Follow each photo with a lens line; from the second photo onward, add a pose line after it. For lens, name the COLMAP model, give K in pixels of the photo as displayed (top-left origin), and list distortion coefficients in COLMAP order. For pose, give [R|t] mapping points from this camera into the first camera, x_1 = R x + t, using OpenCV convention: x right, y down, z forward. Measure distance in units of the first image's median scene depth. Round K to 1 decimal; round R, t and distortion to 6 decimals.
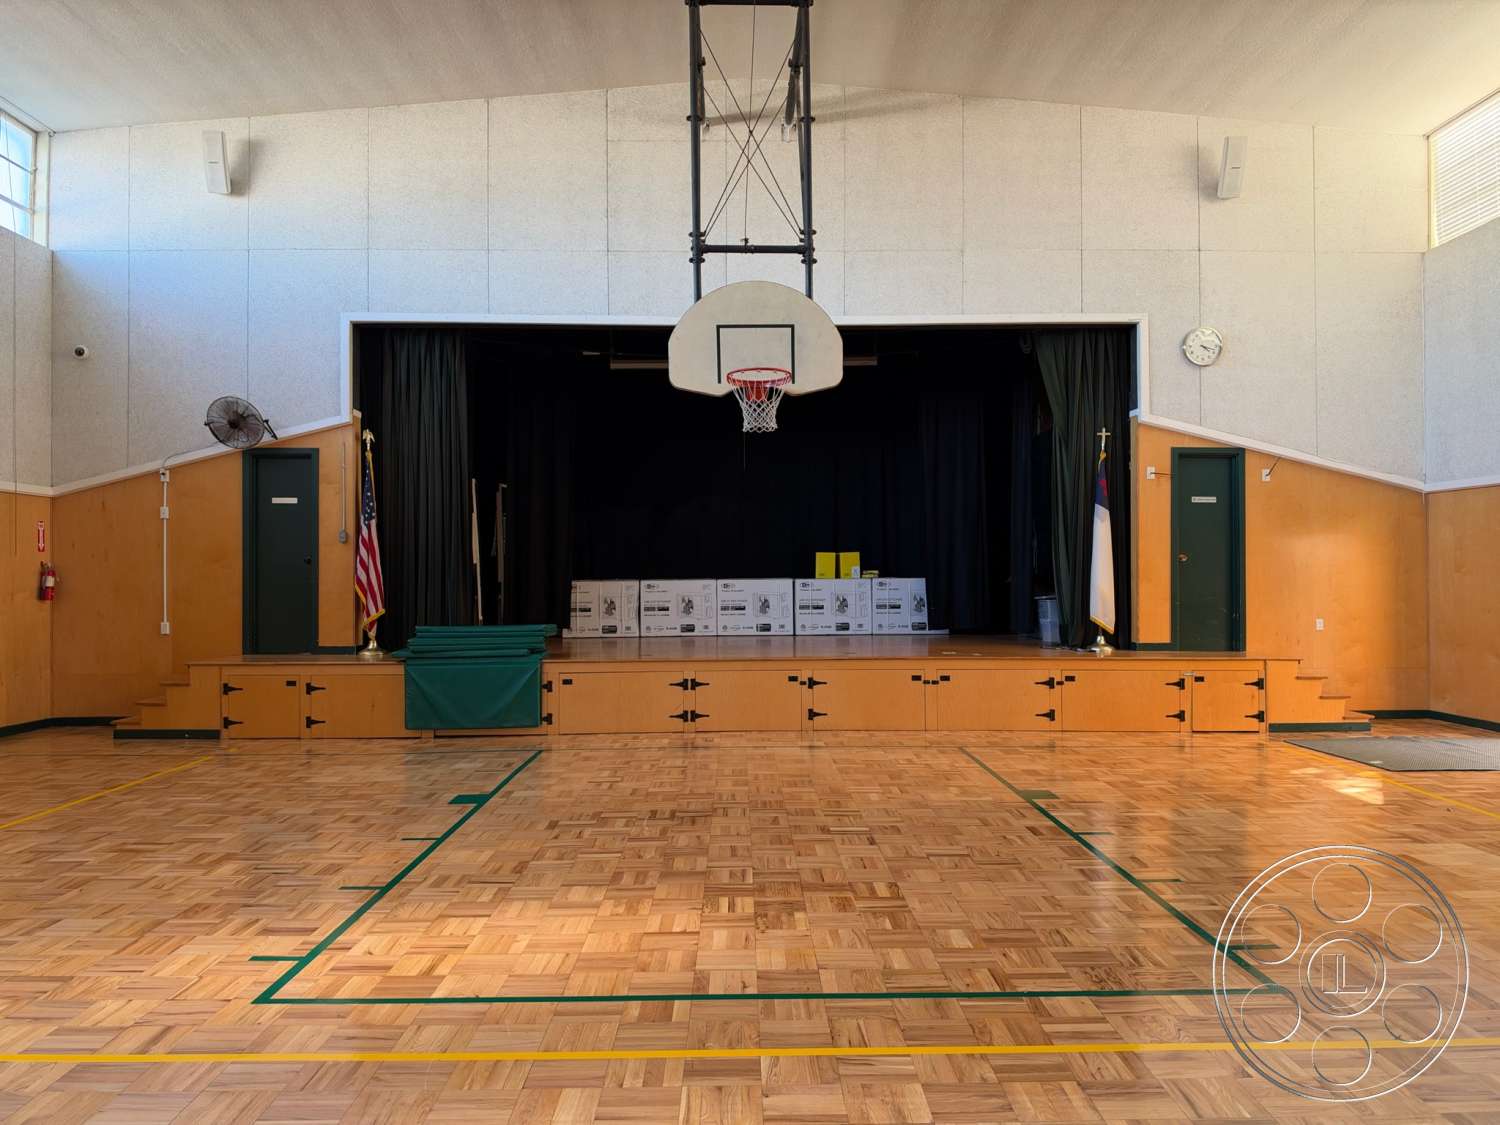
lens RADIAL K [[1096.5, 0, 749.8], [0, 1096.5, 564.9], [0, 0, 1]] dist [0.017466, -0.034912]
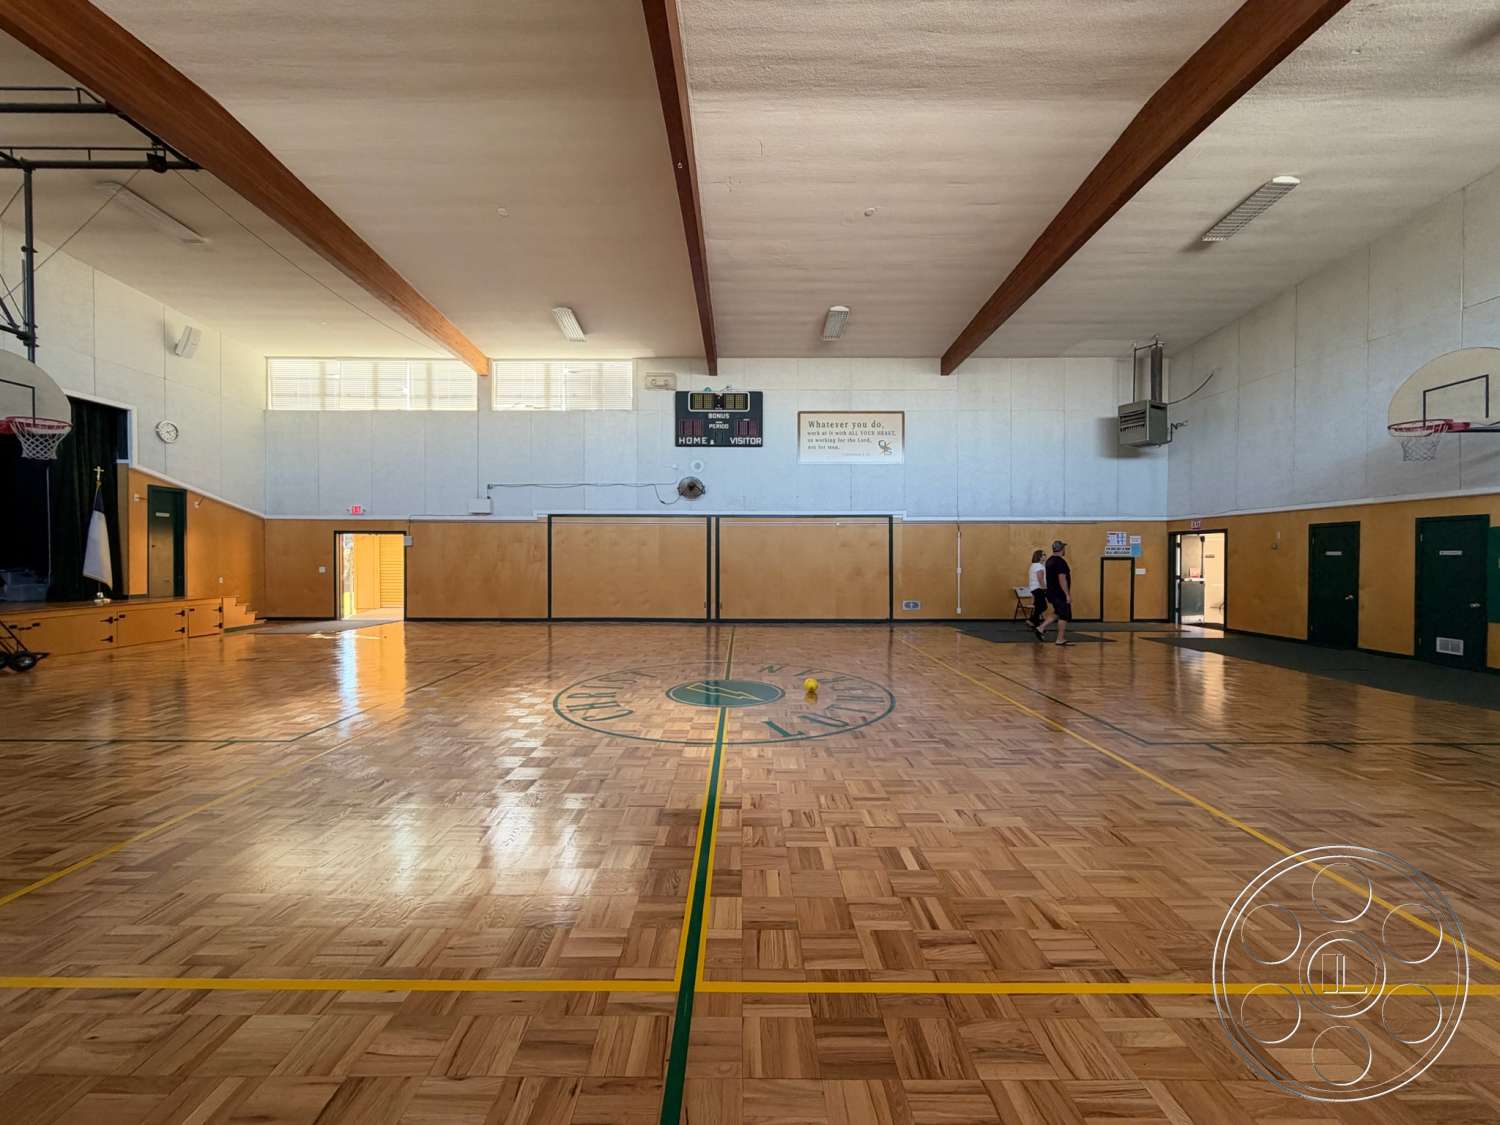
lens RADIAL K [[596.7, 0, 745.7], [0, 596.7, 562.0], [0, 0, 1]] dist [-0.002637, 0.001109]
pose [[0.014313, -0.007434, 0.999870, -0.581958], [-0.010708, 0.999914, 0.007587, 0.001630], [-0.999840, -0.010815, 0.014232, 0.013500]]
